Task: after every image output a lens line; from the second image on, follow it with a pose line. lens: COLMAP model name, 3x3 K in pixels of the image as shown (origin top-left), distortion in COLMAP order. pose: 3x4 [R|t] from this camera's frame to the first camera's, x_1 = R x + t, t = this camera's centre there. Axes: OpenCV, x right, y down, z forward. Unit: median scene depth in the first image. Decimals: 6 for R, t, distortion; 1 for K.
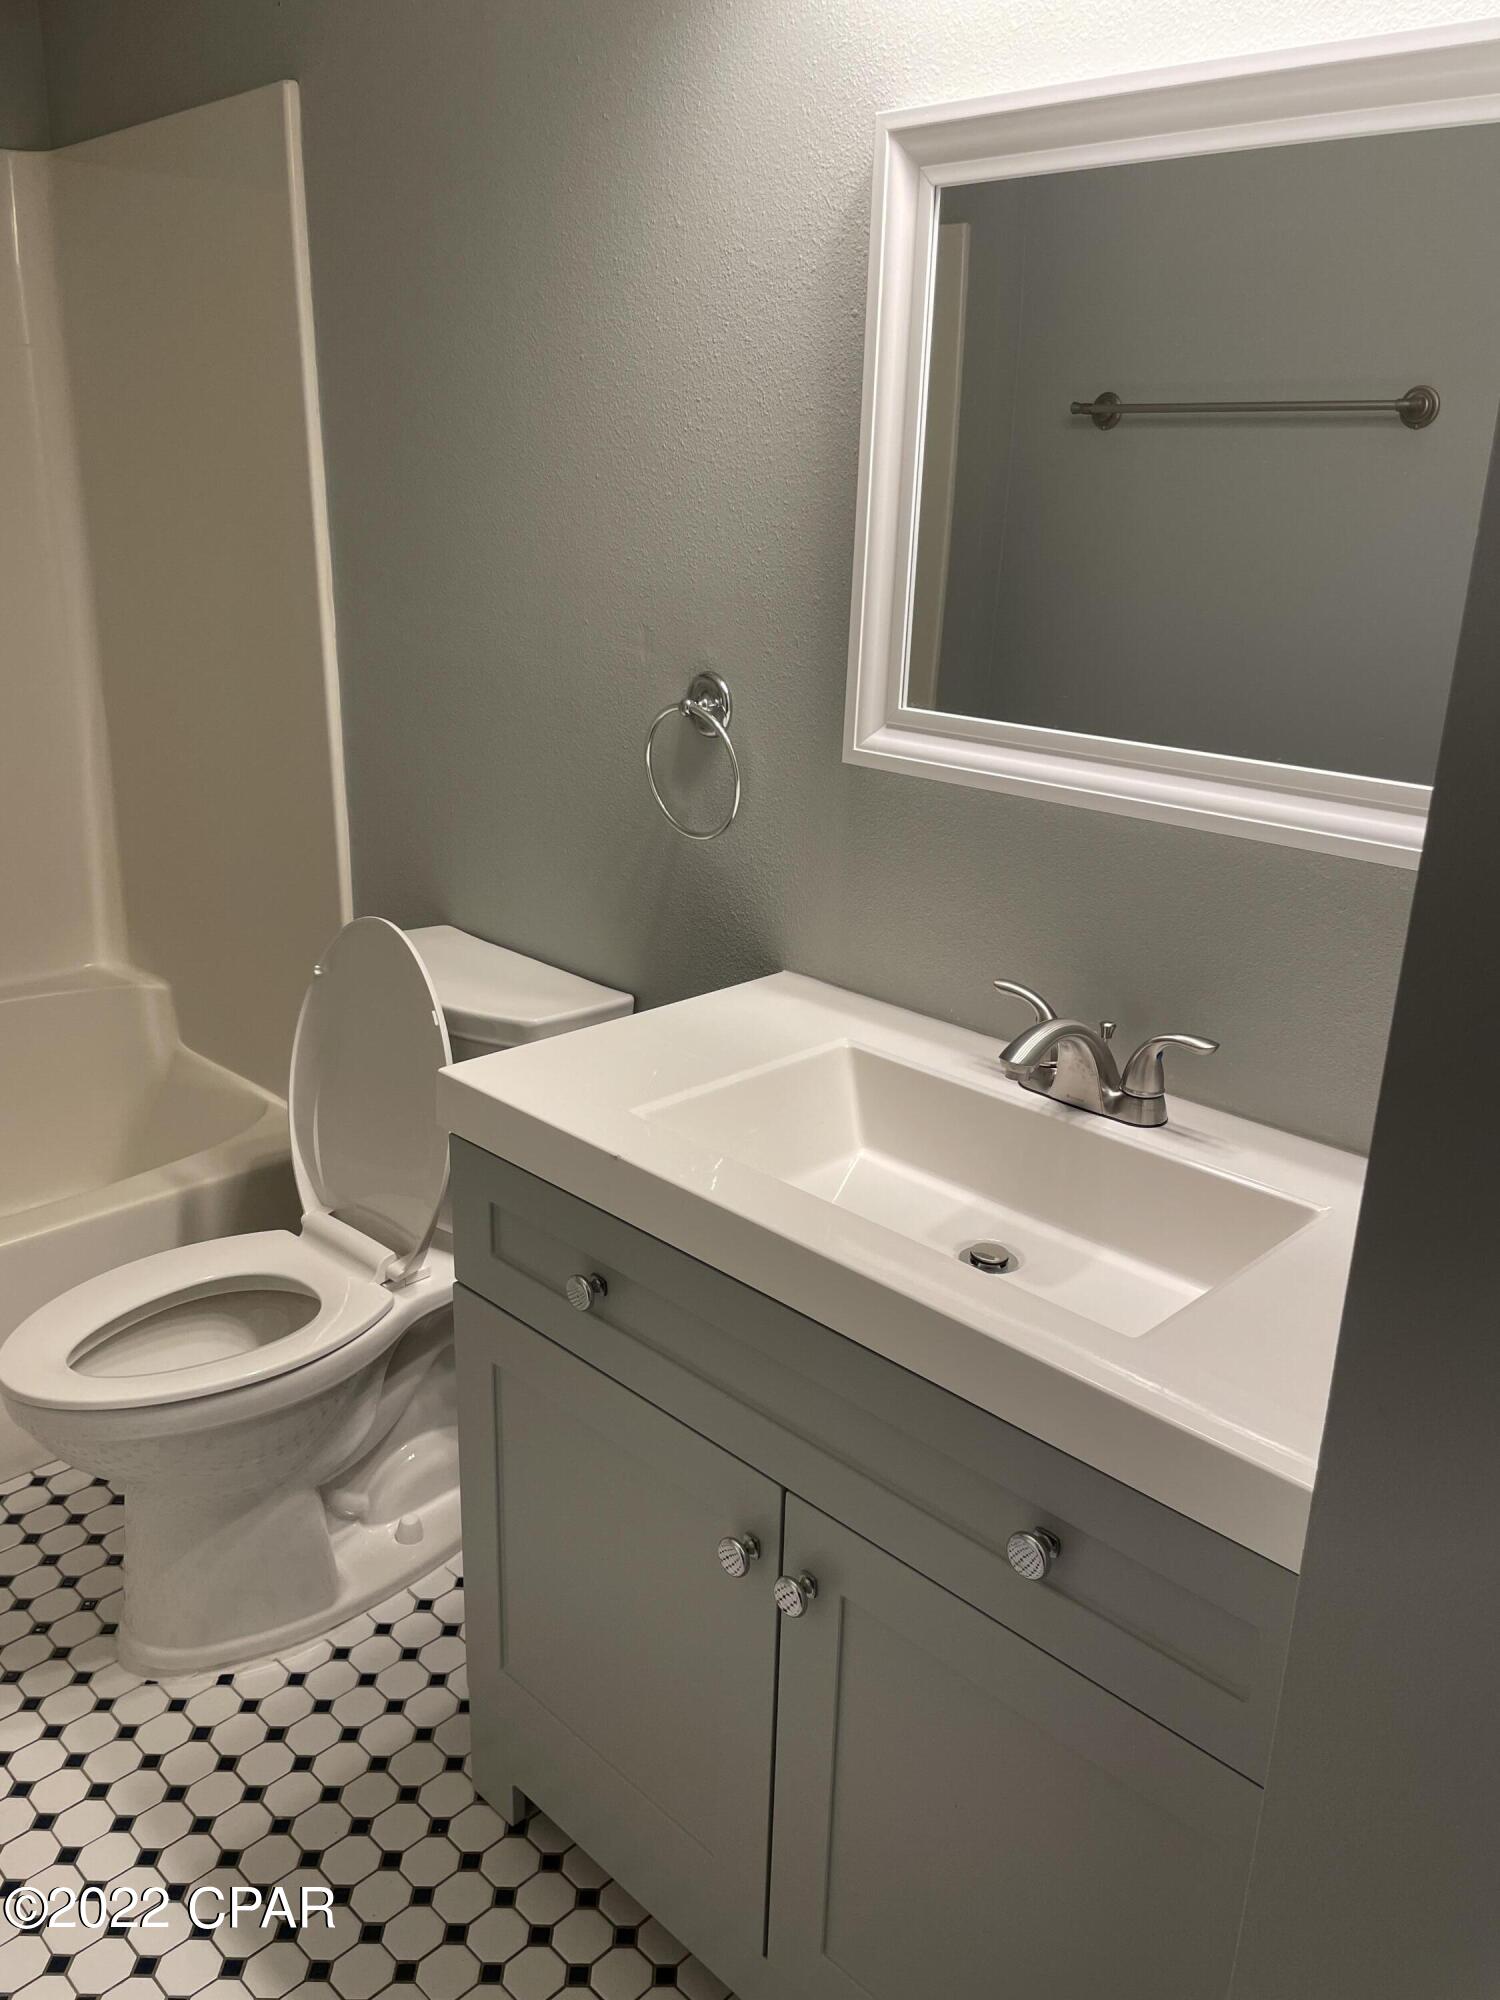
lens RADIAL K [[1536.0, 0, 750.0], [0, 1536.0, 1000.0], [0, 0, 1]] dist [-0.003563, -0.005832]
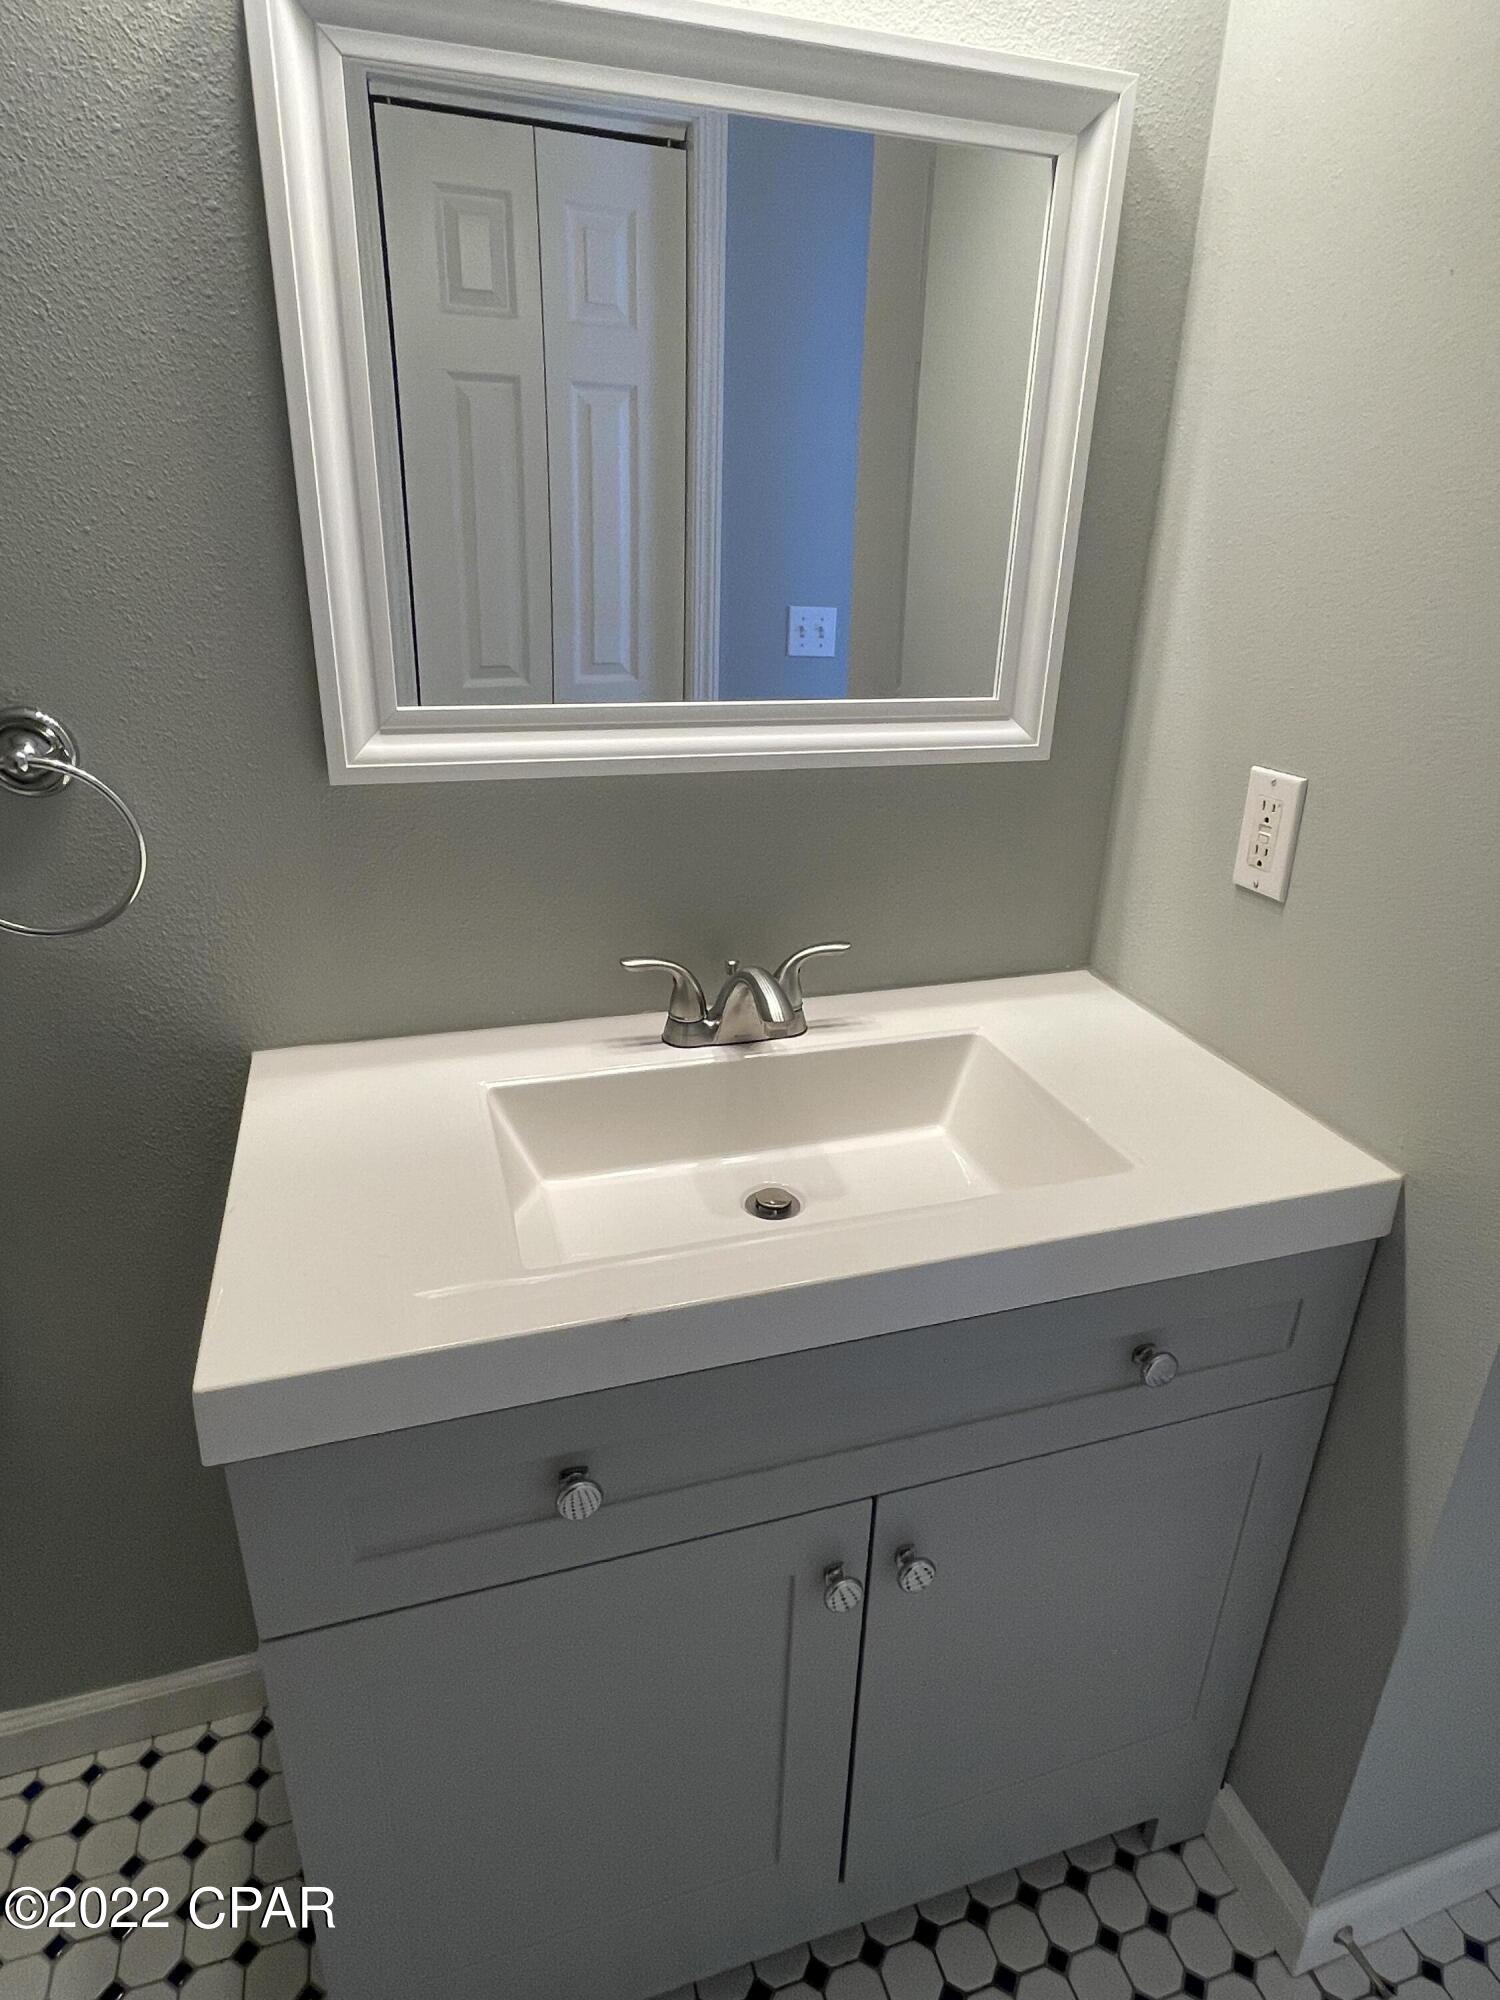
lens RADIAL K [[1191.4, 0, 750.0], [0, 1191.4, 1000.0], [0, 0, 1]] dist [0.008405, -0.038453]
pose [[0.447947, -0.360710, 0.818066, -0.447170], [0.266622, 0.927262, 0.262864, -0.172202], [-0.853380, 0.100365, 0.511537, 0.539655]]
